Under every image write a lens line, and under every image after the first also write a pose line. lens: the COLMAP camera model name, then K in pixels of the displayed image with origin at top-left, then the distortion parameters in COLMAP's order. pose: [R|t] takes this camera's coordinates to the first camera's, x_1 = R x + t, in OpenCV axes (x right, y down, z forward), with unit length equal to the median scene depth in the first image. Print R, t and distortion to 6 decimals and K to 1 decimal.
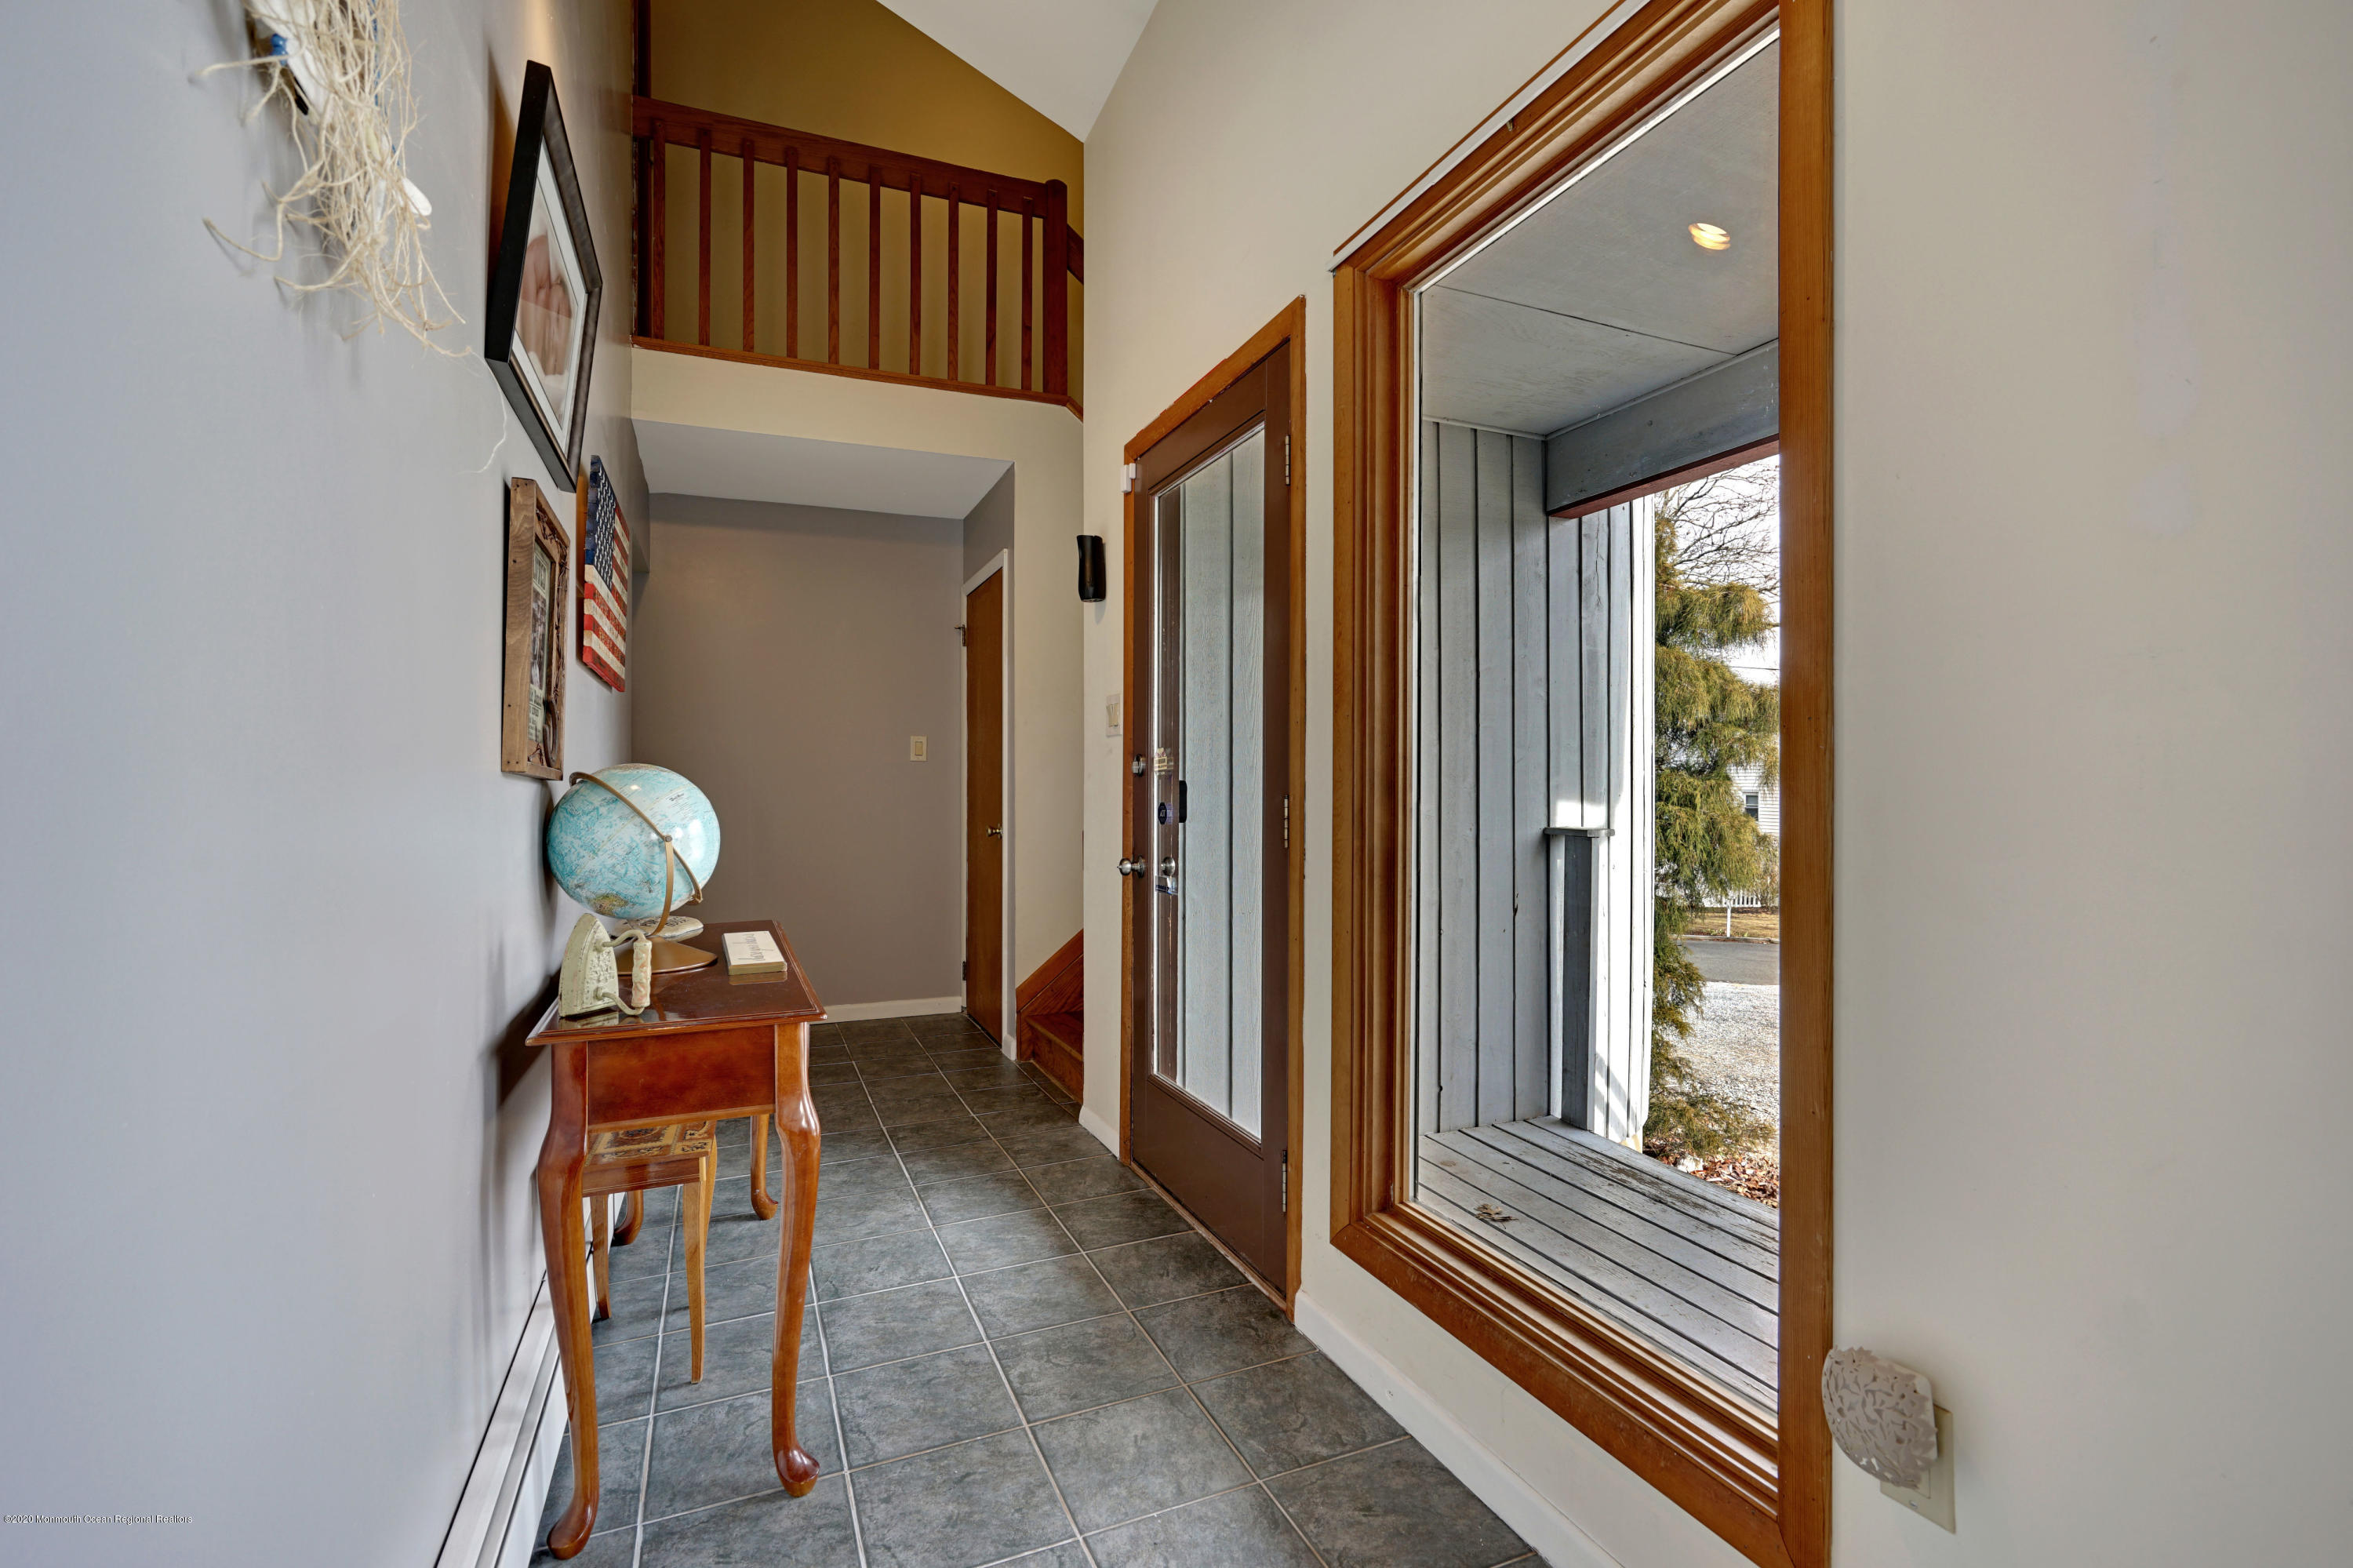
lens RADIAL K [[1054.8, 0, 1169.9], [0, 1054.8, 784.1], [0, 0, 1]] dist [-0.003540, 0.001651]
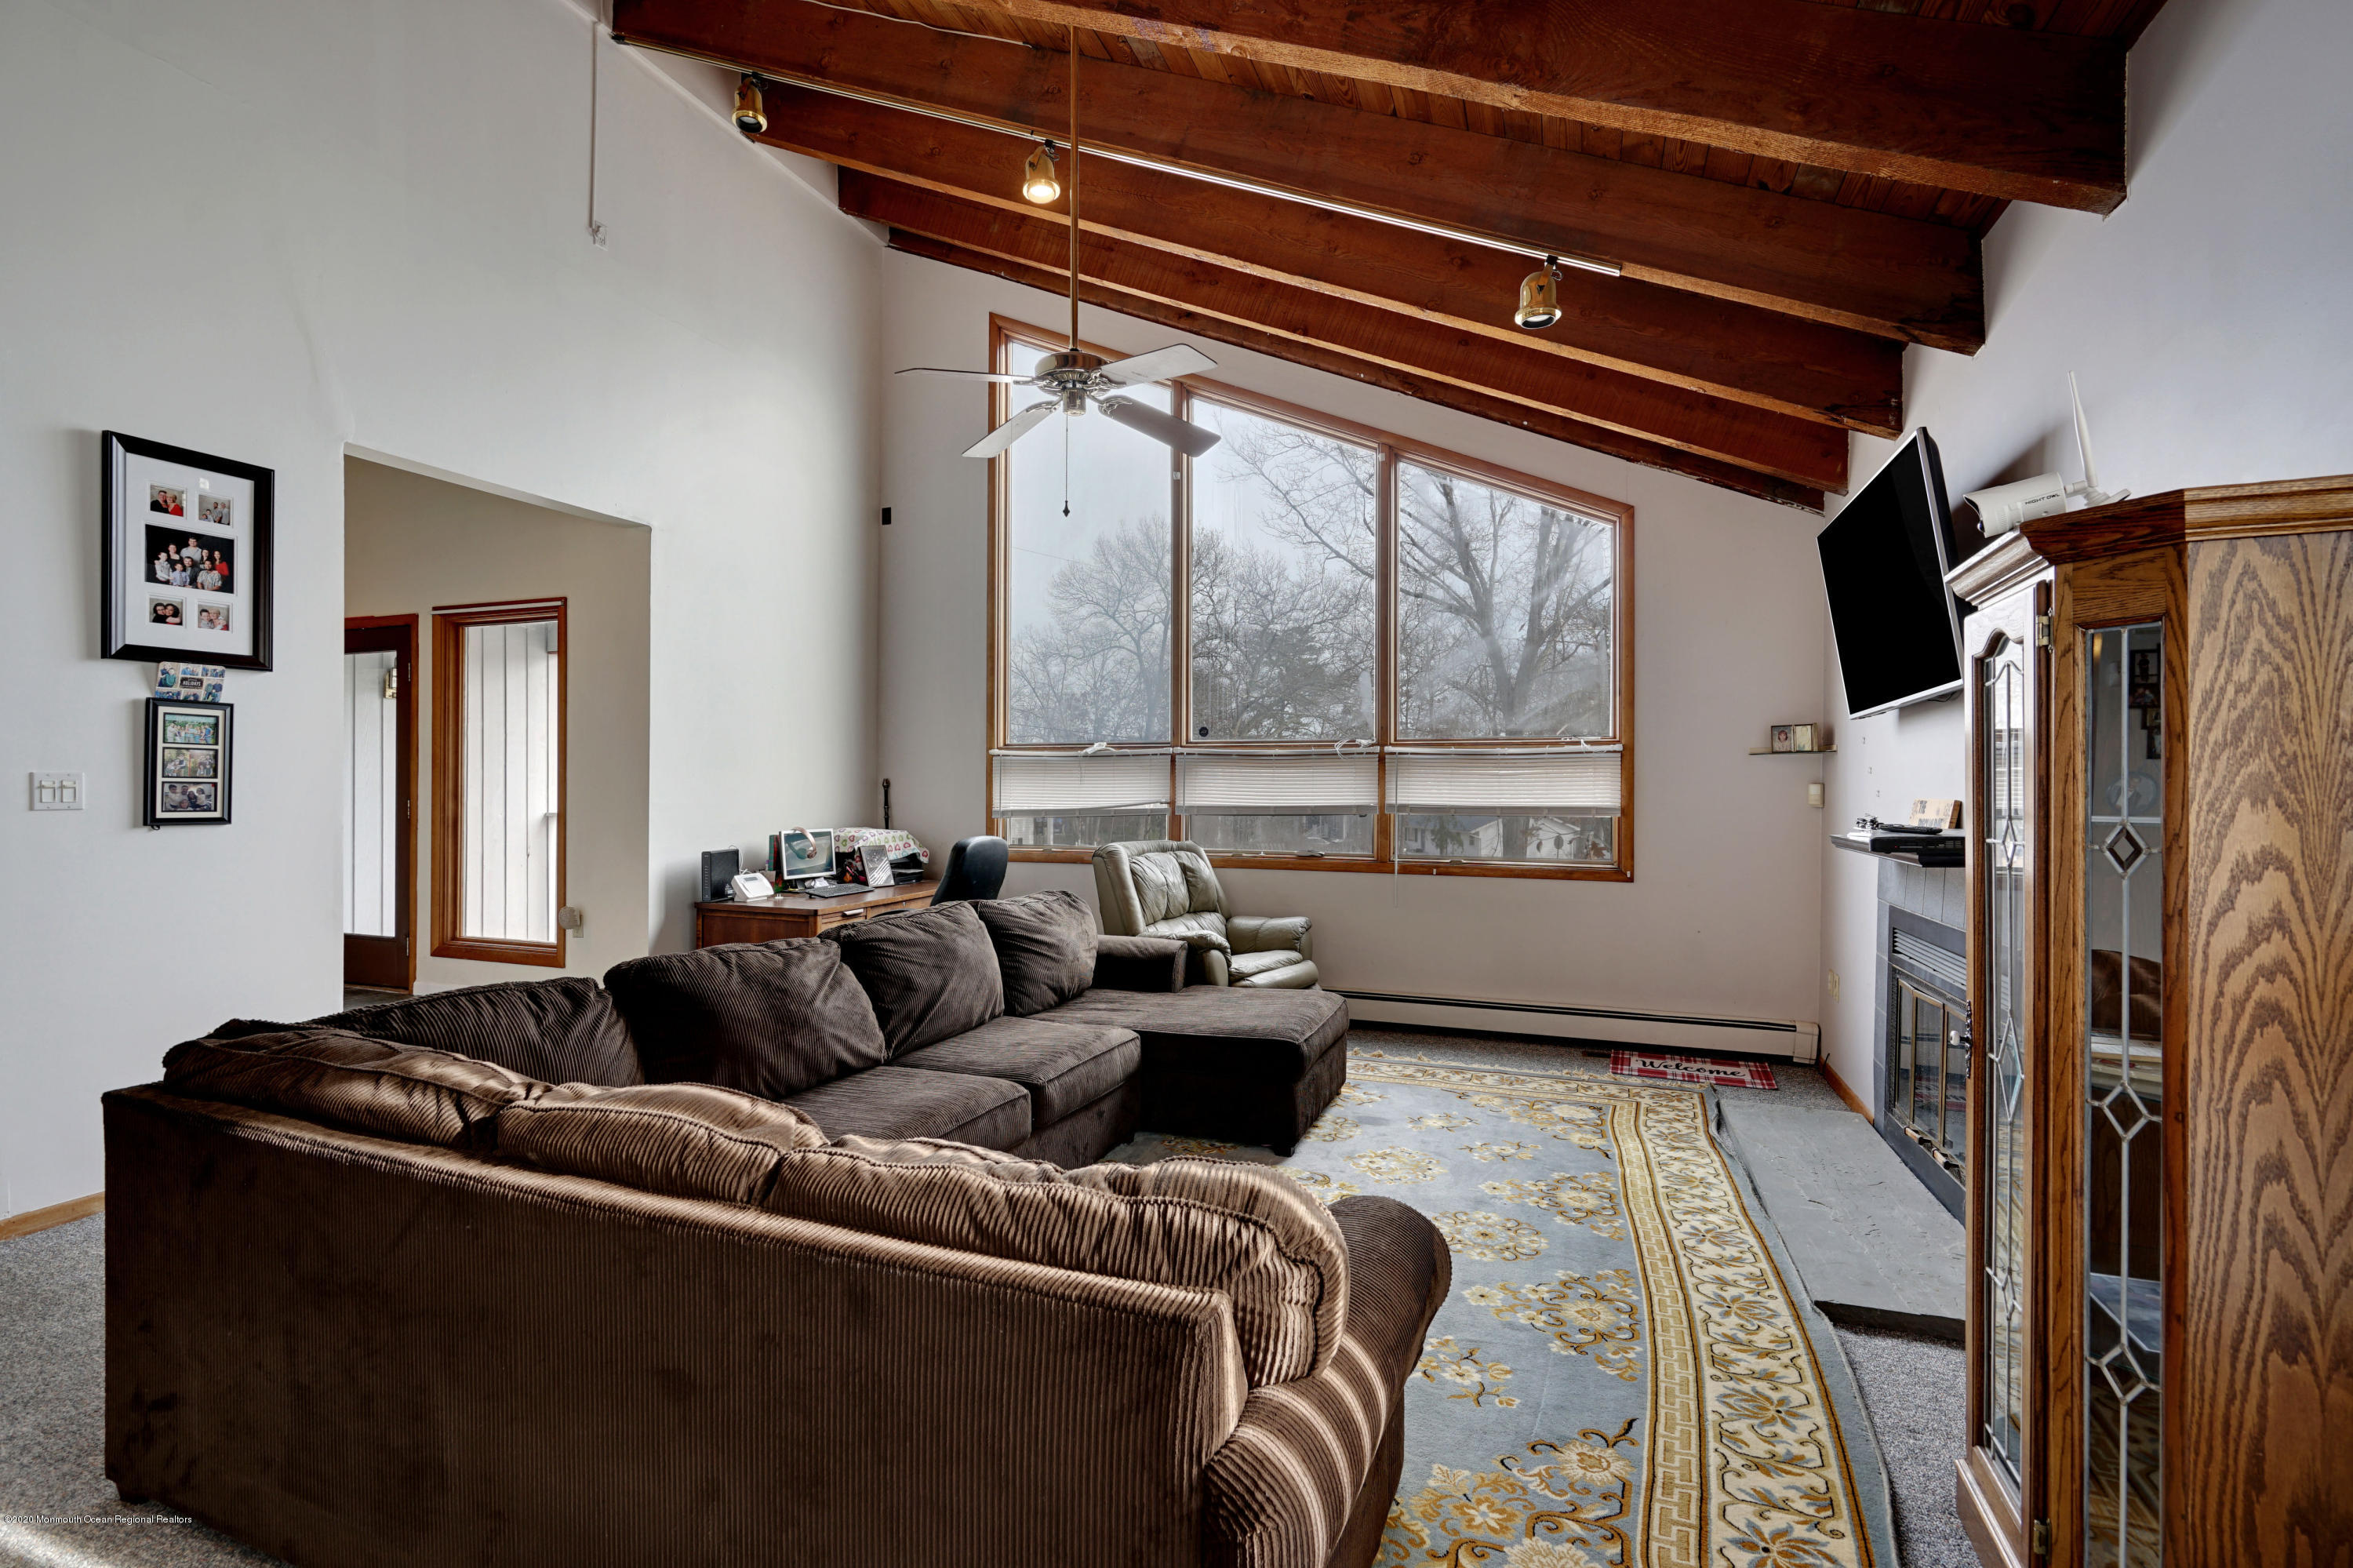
lens RADIAL K [[1054.8, 0, 1178.5], [0, 1054.8, 785.2], [0, 0, 1]] dist [-0.003540, 0.001651]
pose [[0.687455, 0.000498, 0.726226, -0.513132], [-0.001809, 0.999998, 0.001027, -0.030164], [-0.726224, -0.002019, 0.687455, -2.367384]]
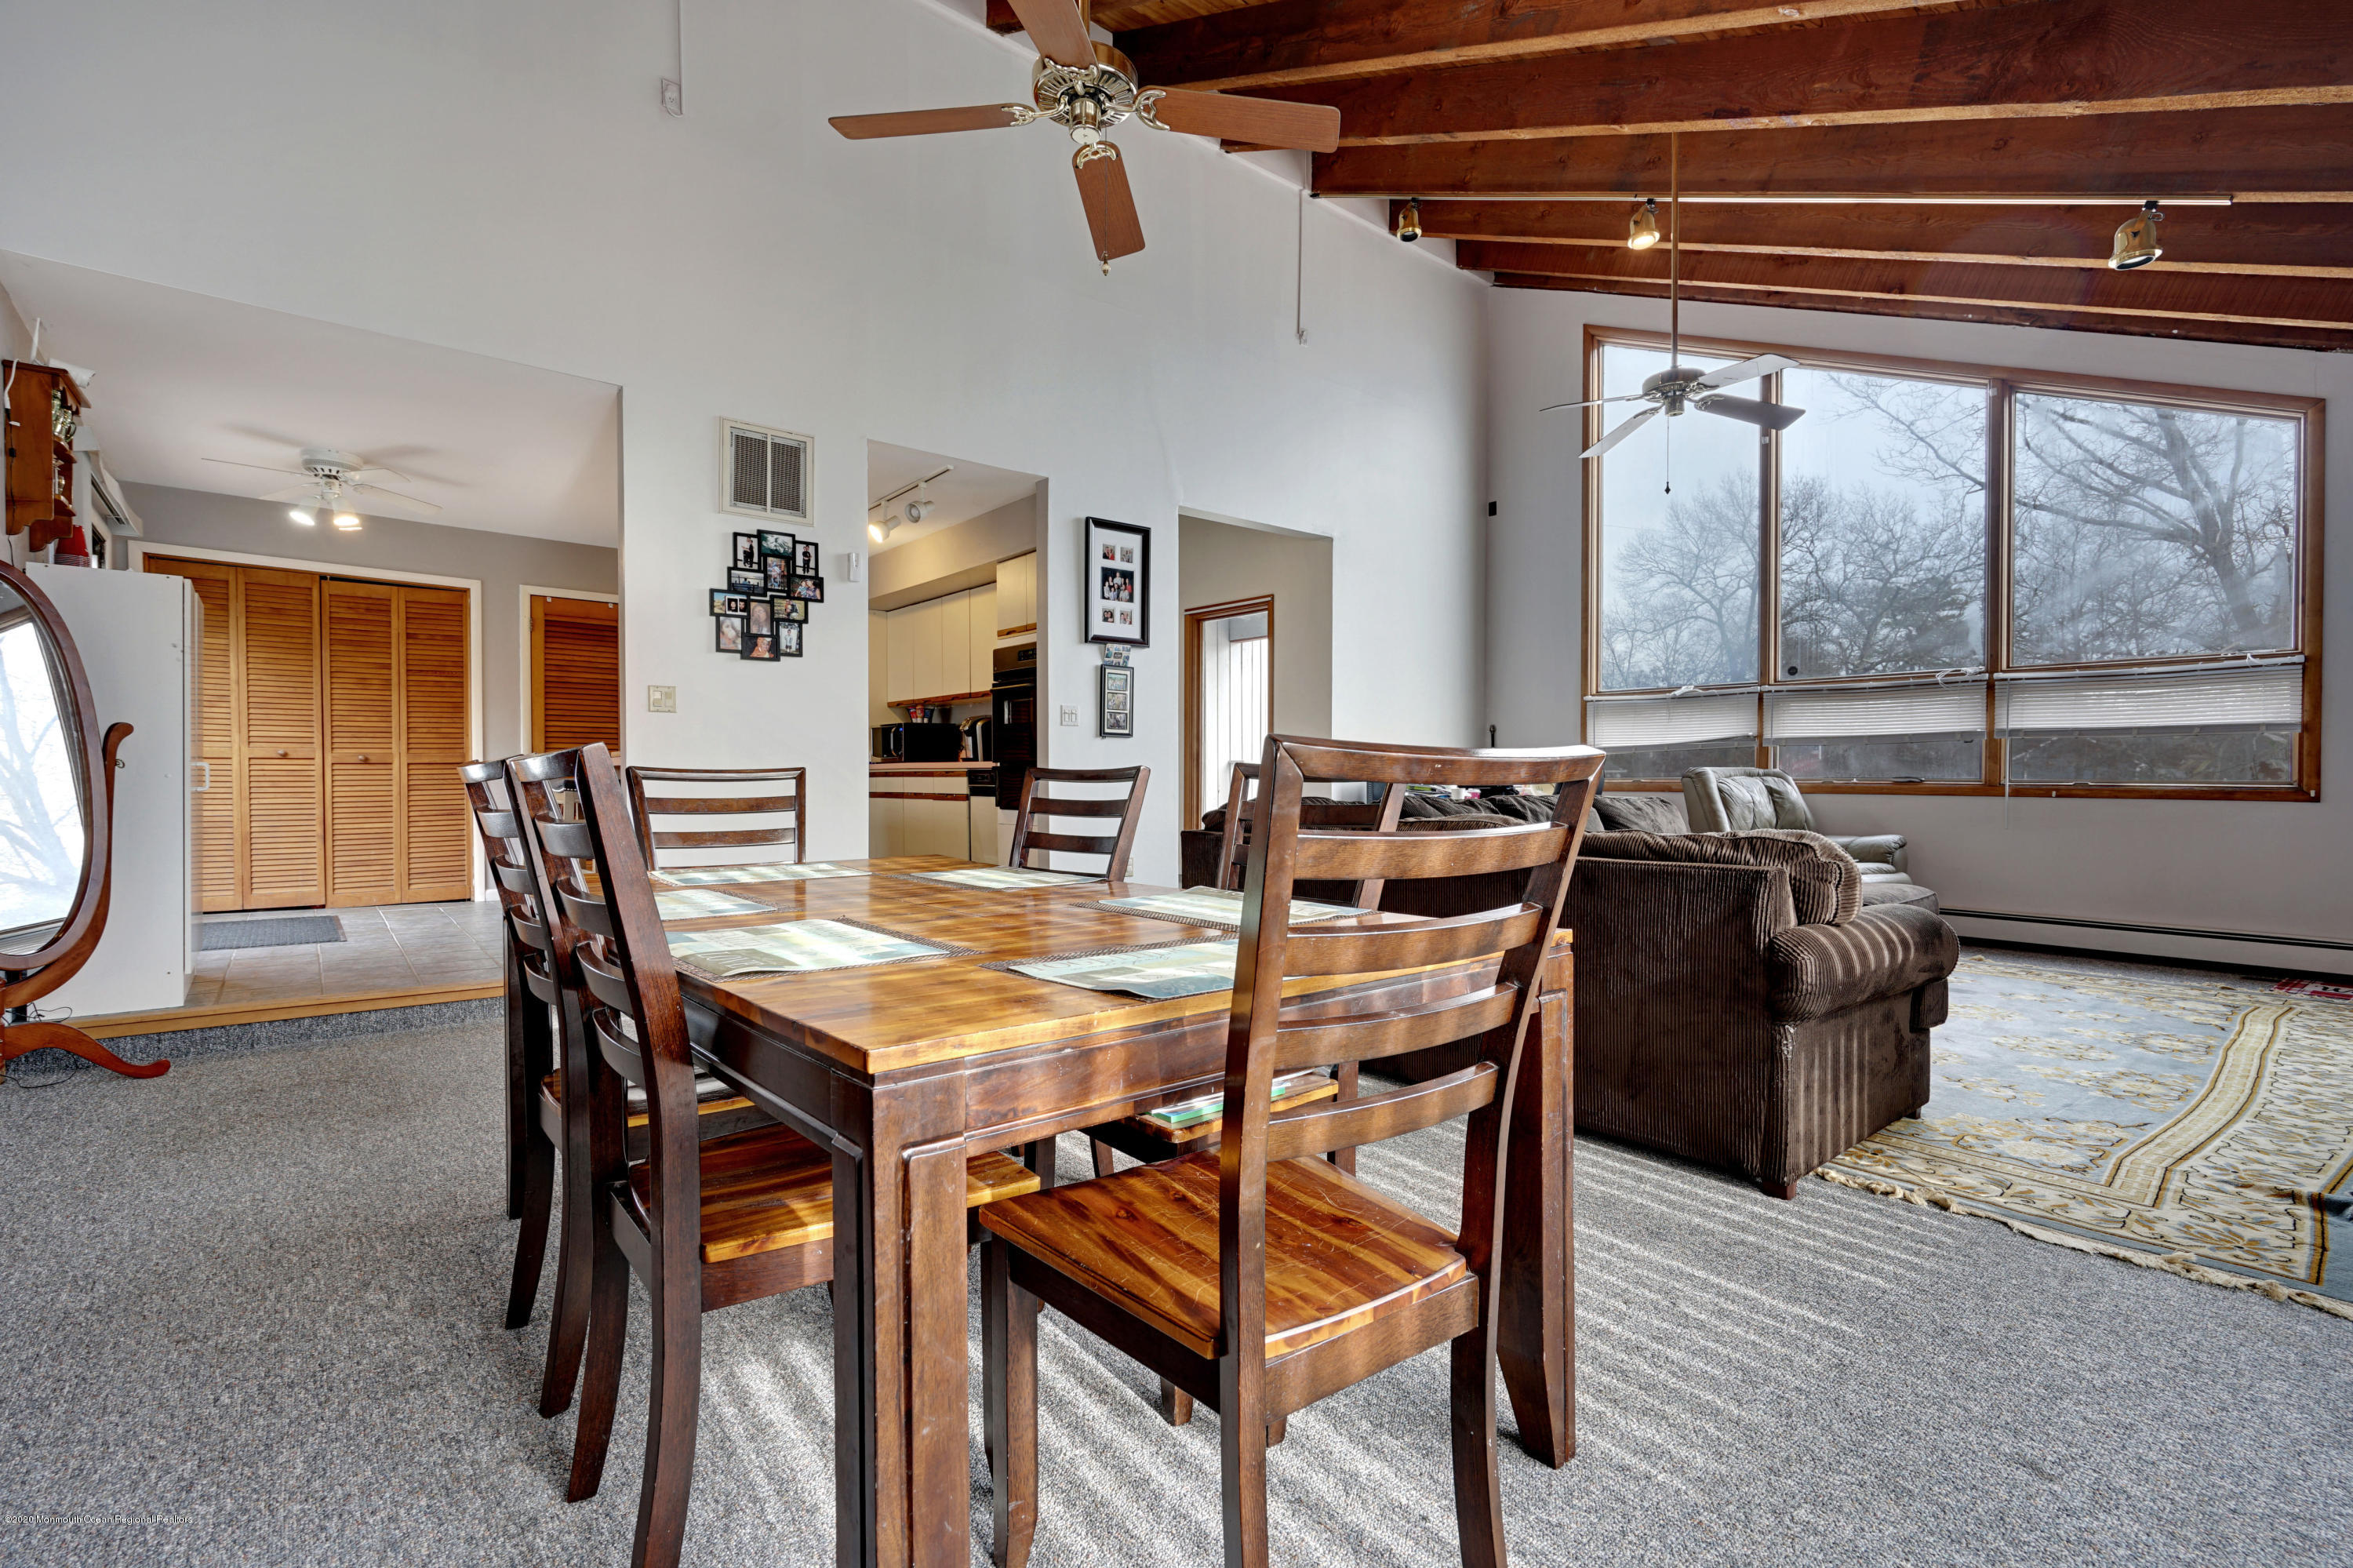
lens RADIAL K [[1054.8, 0, 1178.3], [0, 1054.8, 786.2], [0, 0, 1]] dist [-0.003540, 0.001651]
pose [[0.954876, -0.004226, 0.296976, -1.088176], [0.000503, 0.999920, 0.012610, 0.138368], [-0.297005, -0.011892, 0.954802, -2.926602]]
